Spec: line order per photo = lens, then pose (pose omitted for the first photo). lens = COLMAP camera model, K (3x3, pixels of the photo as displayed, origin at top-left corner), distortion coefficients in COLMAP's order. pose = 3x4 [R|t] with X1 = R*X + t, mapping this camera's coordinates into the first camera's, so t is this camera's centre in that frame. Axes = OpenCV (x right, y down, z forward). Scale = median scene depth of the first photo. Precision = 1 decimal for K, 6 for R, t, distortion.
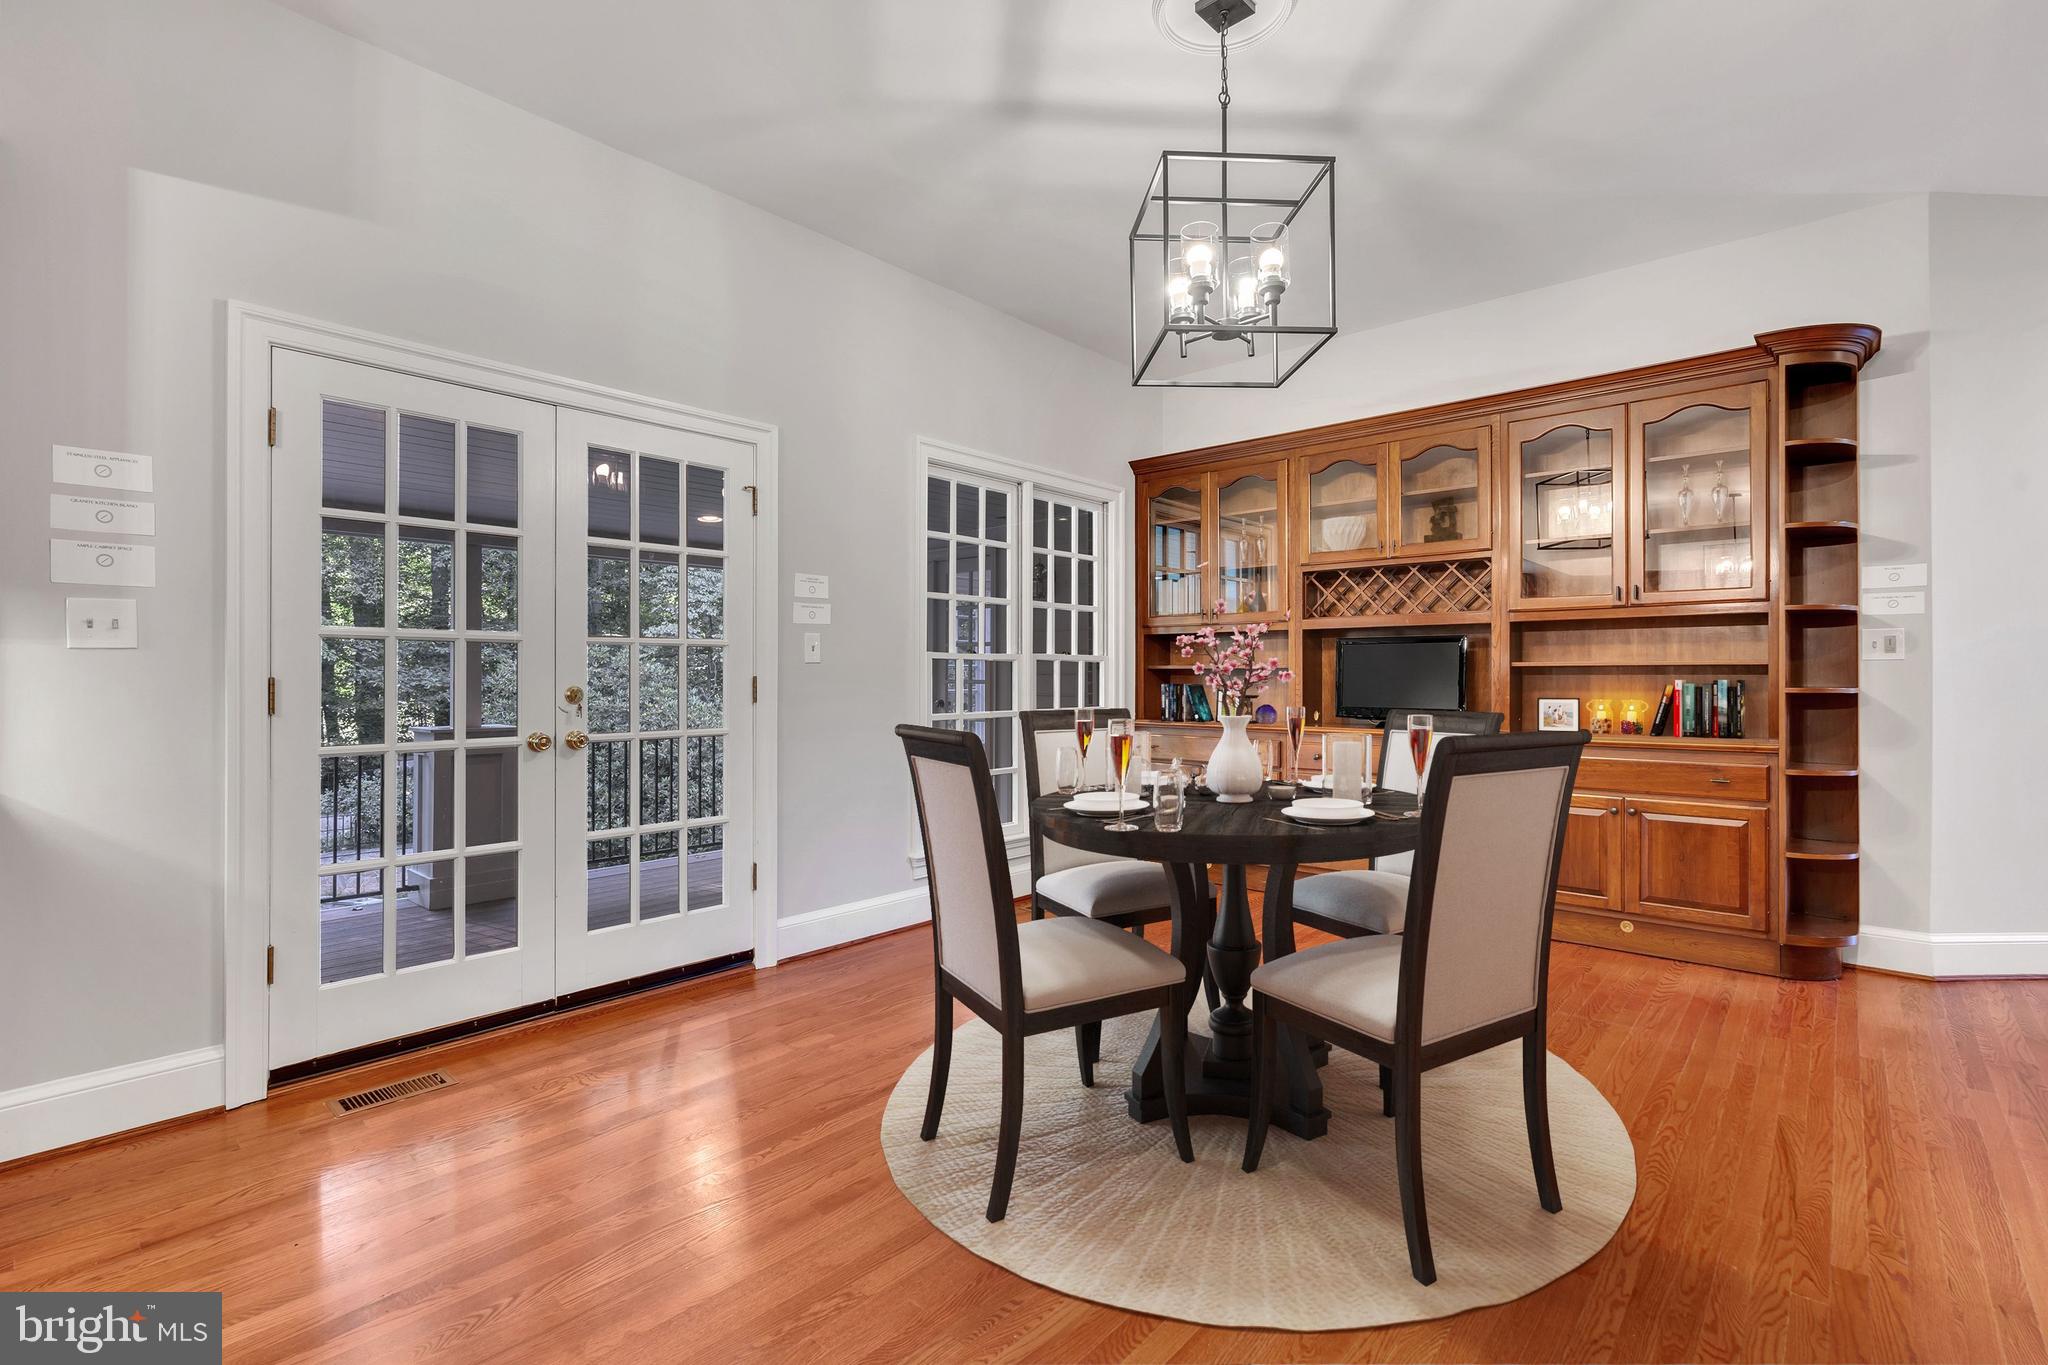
lens RADIAL K [[943.7, 0, 1031.9], [0, 943.7, 673.6], [0, 0, 1]] dist [0.001781, -0.000208]
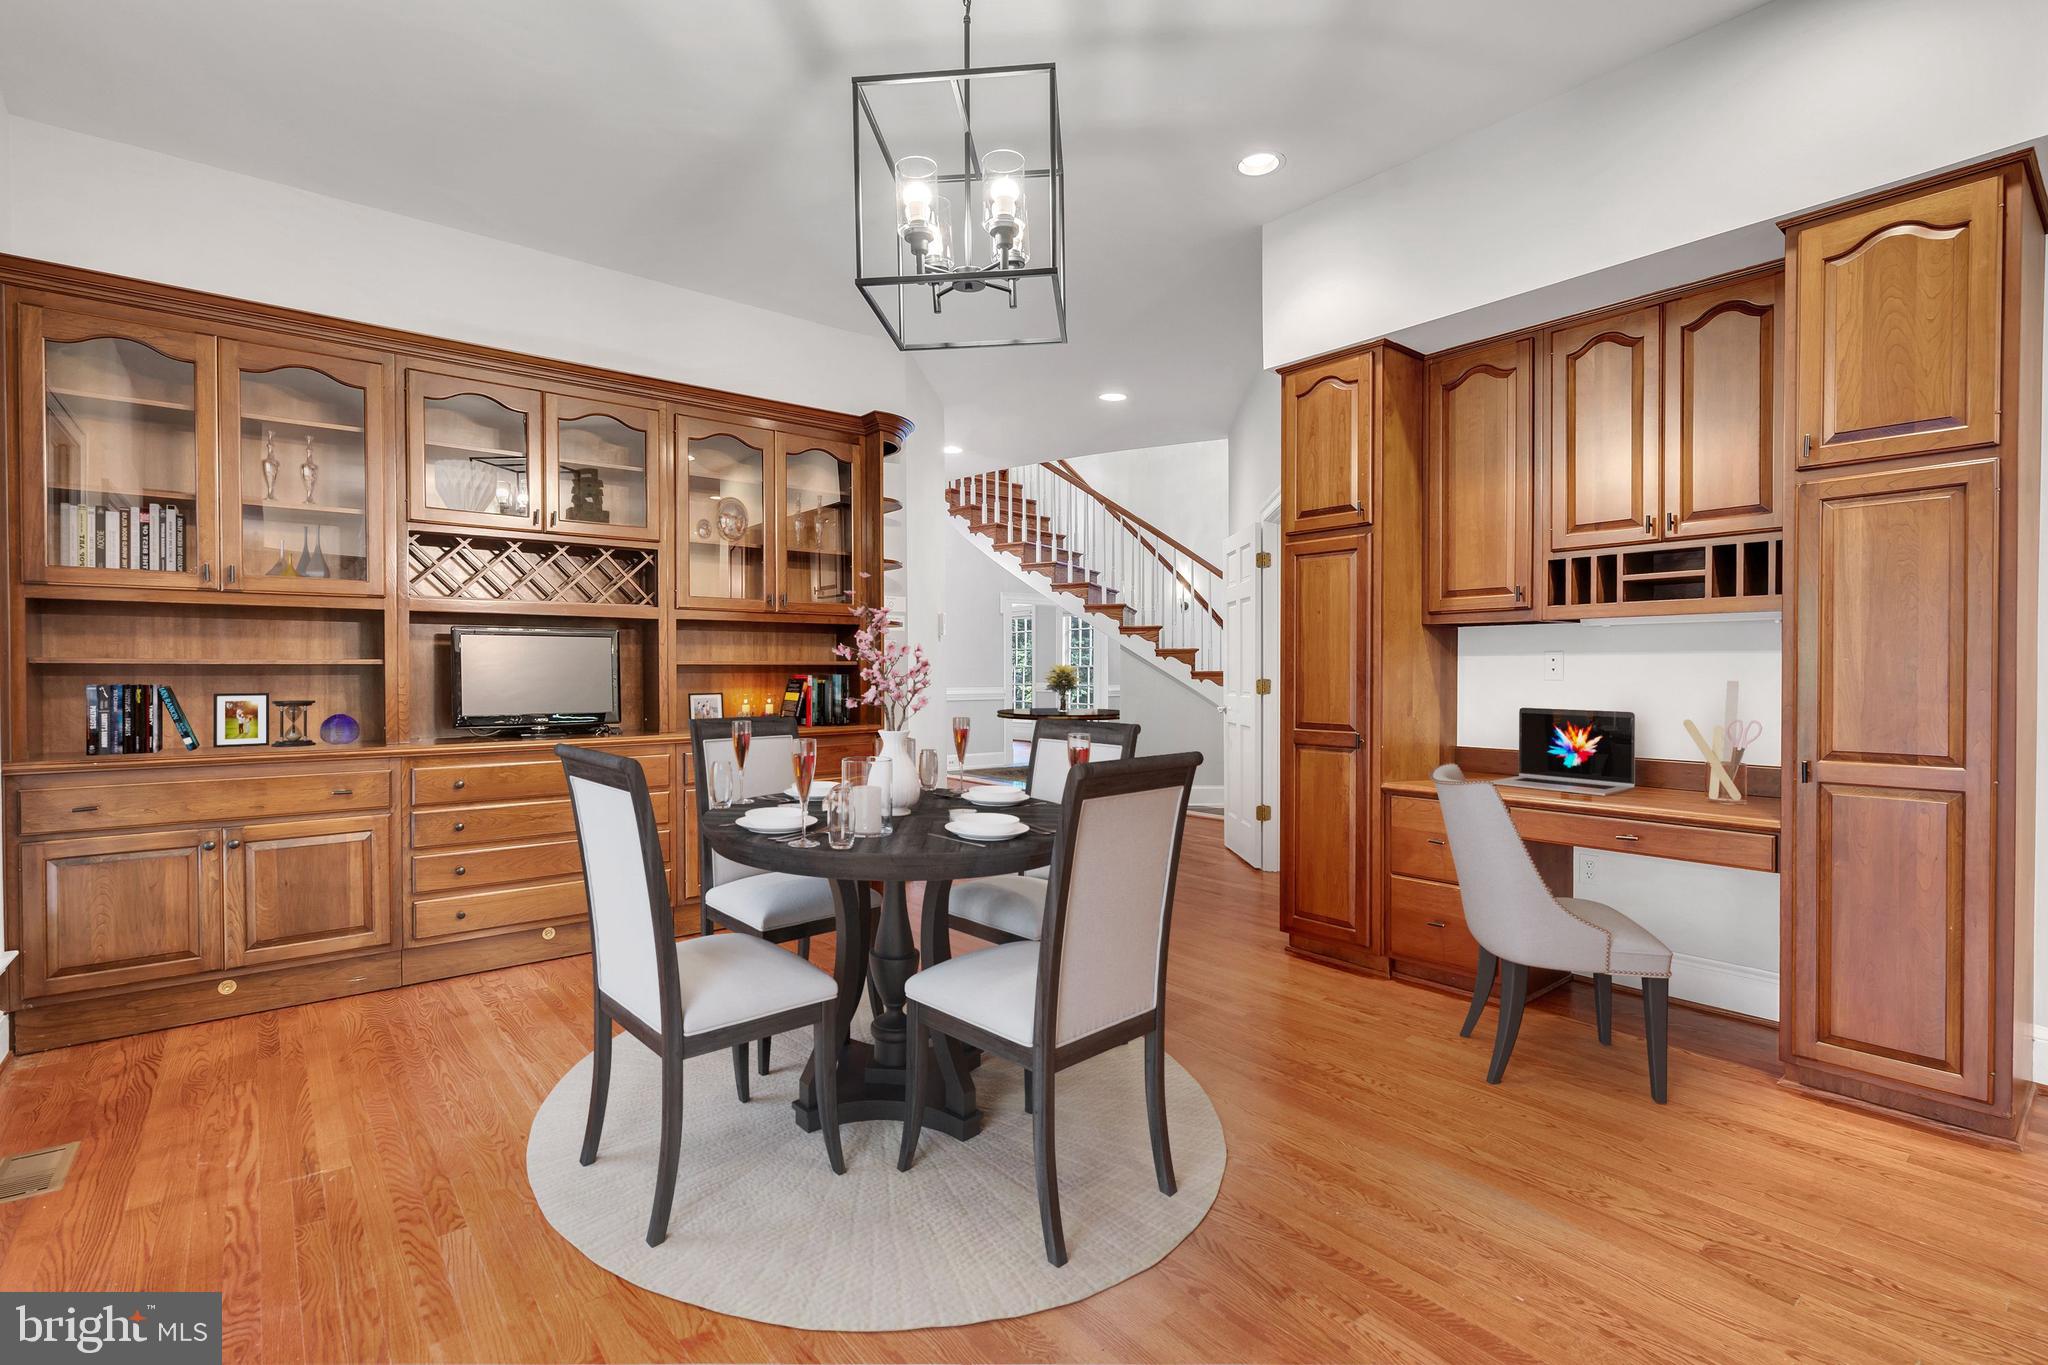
lens RADIAL K [[943.7, 0, 1022.3], [0, 943.7, 679.9], [0, 0, 1]] dist [0.001781, -0.000208]
pose [[0.173281, -0.003496, 0.984866, -0.362409], [-0.005085, 0.999977, 0.004444, 0.001609], [-0.984859, -0.005778, 0.173259, 0.441590]]
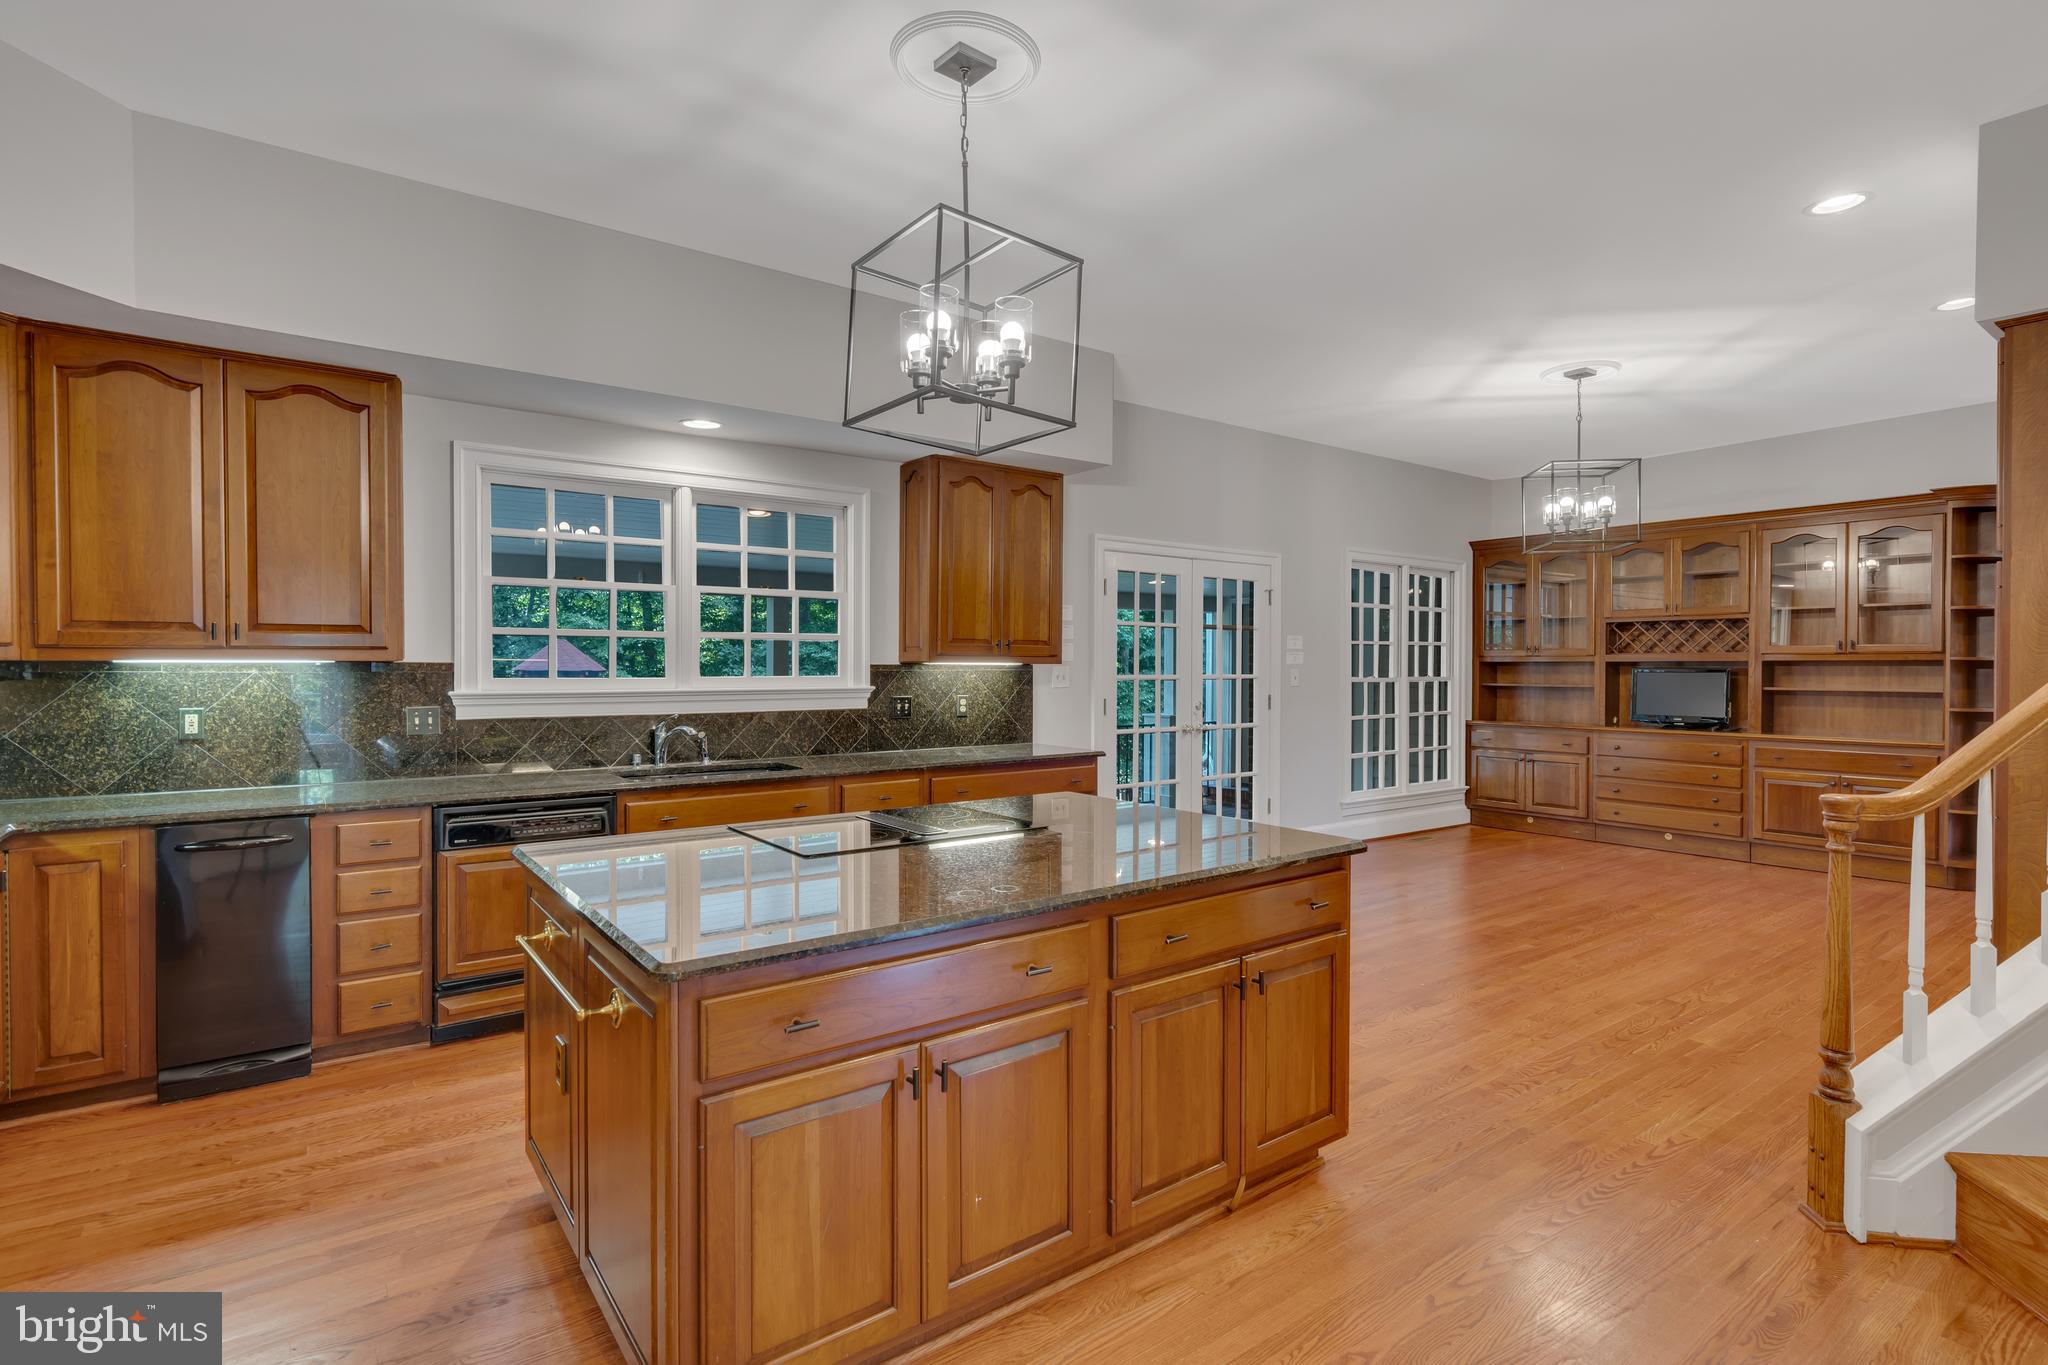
lens RADIAL K [[943.7, 0, 1026.2], [0, 943.7, 679.4], [0, 0, 1]] dist [0.001781, -0.000208]
pose [[0.970318, 0.003647, -0.241805, -0.255262], [-0.001113, 0.999943, 0.010616, -0.036702], [0.241830, -0.010031, 0.970267, -0.707435]]
